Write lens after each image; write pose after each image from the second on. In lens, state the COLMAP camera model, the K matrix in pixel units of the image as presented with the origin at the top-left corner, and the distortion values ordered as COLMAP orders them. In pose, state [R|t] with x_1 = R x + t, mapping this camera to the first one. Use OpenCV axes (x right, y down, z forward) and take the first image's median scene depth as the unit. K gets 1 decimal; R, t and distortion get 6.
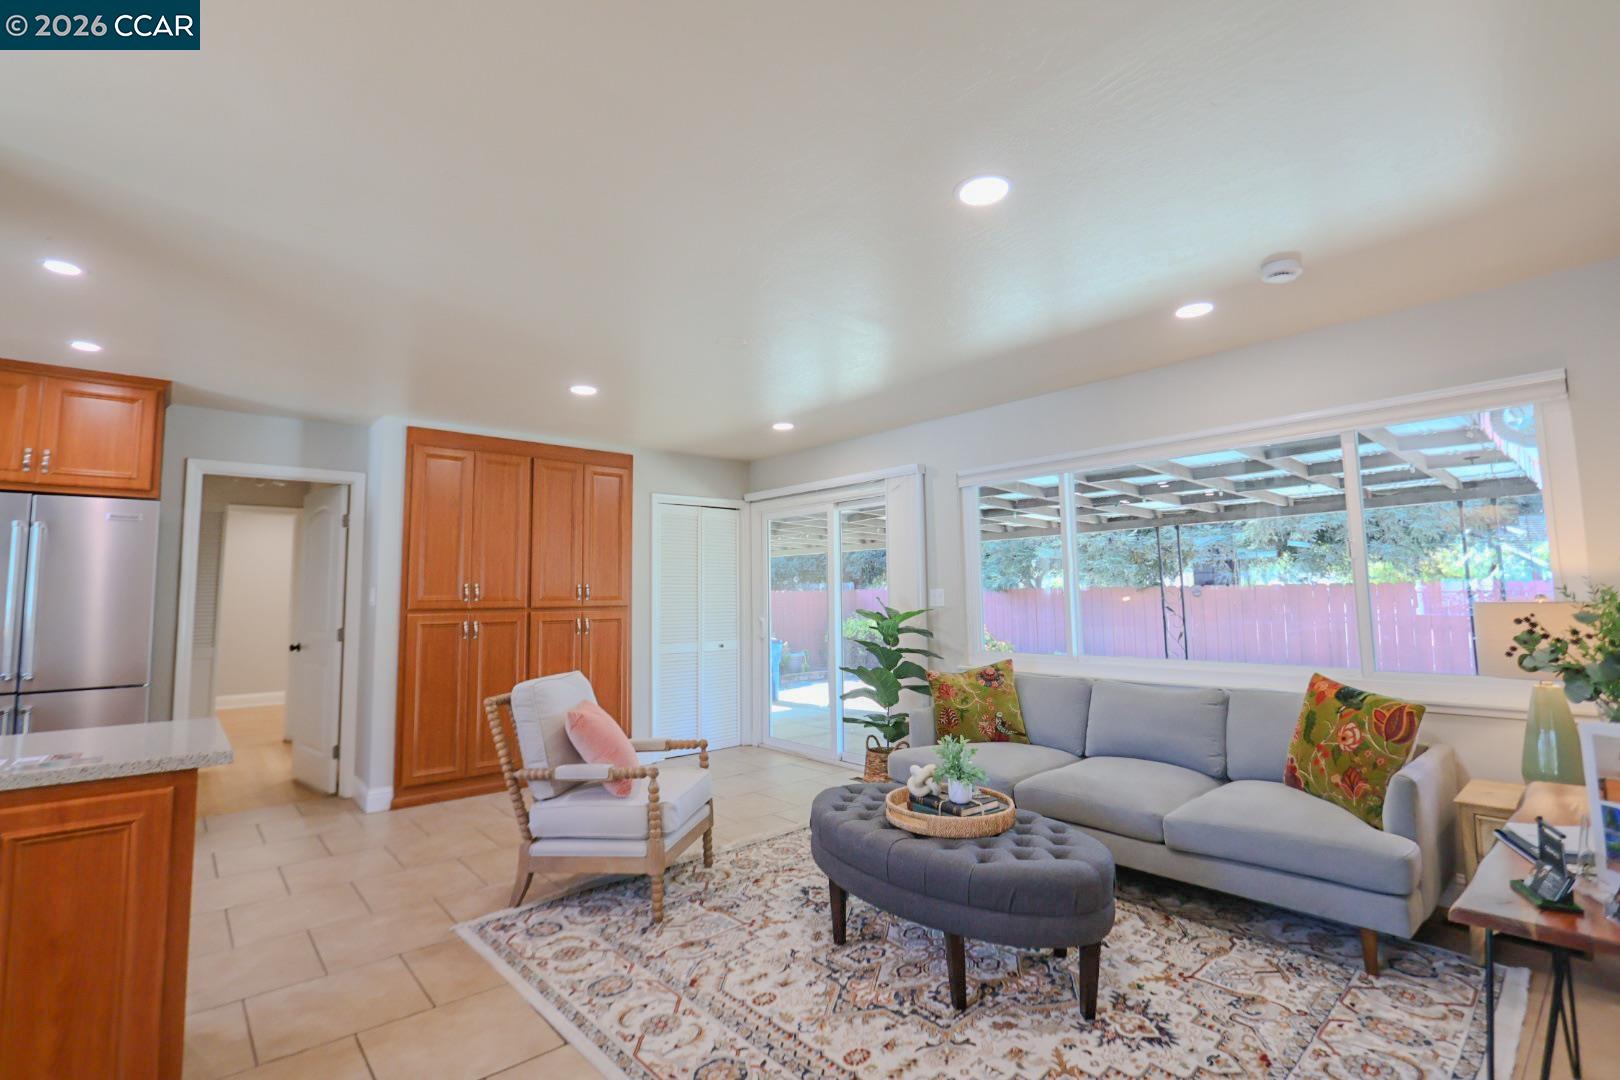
lens RADIAL K [[740.8, 0, 802.7], [0, 740.8, 525.8], [0, 0, 1]] dist [-0.022587, 0.003871]
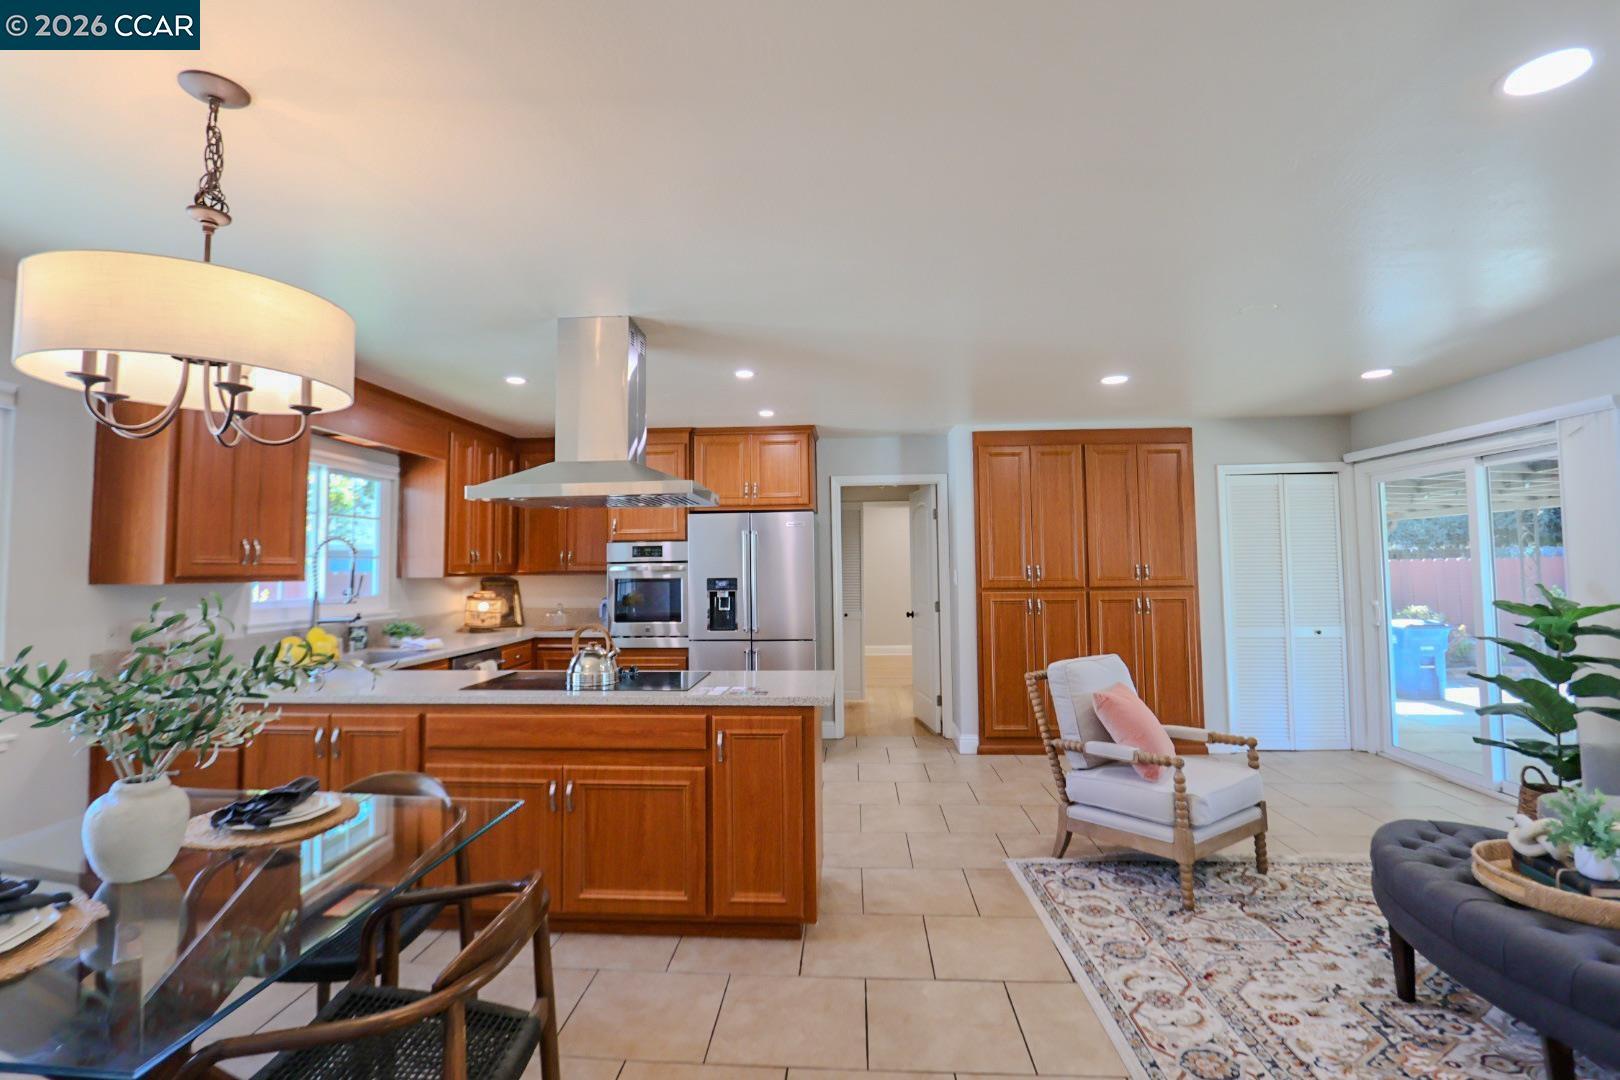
lens RADIAL K [[740.8, 0, 802.7], [0, 740.8, 525.8], [0, 0, 1]] dist [-0.022587, 0.003871]
pose [[0.709869, -0.034965, -0.703465, 0.144388], [0.068676, 0.997444, 0.019724, -0.043076], [0.700977, -0.062312, 0.710456, -0.053552]]
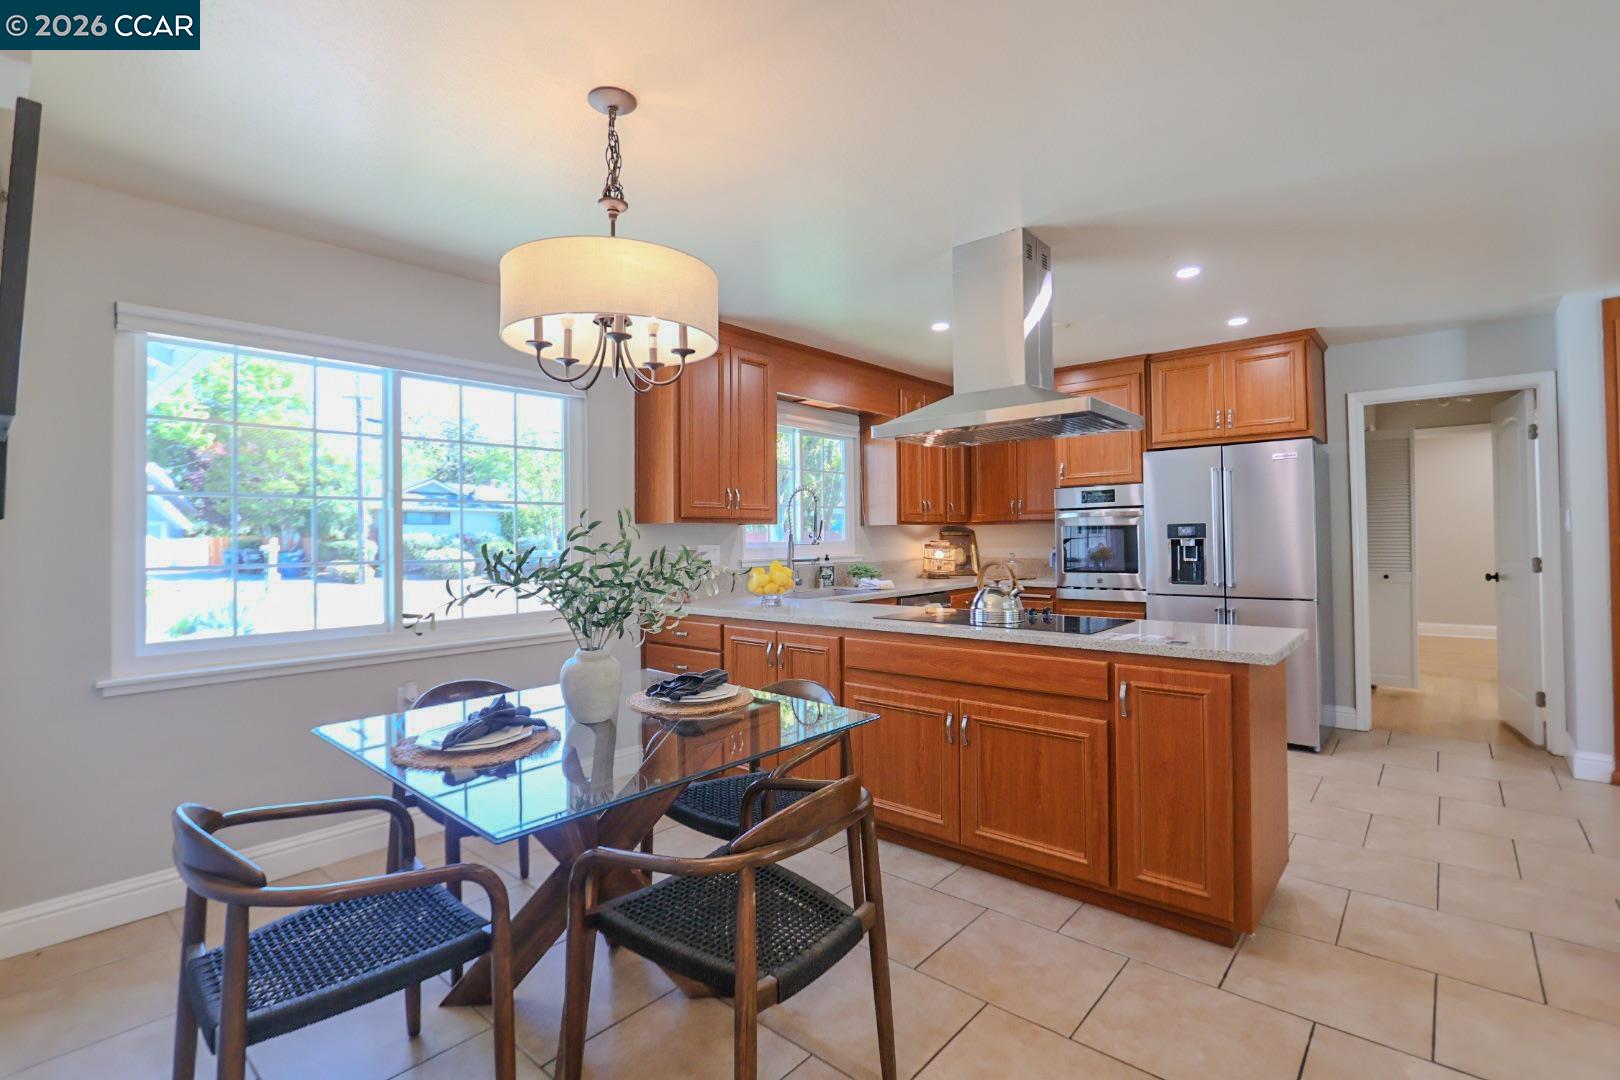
lens RADIAL K [[740.8, 0, 802.7], [0, 740.8, 525.8], [0, 0, 1]] dist [-0.022587, 0.003871]
pose [[0.135028, -0.005407, -0.990827, 0.154191], [0.104637, 0.994471, 0.008833, 0.009399], [0.985301, -0.104870, 0.134848, 0.073874]]
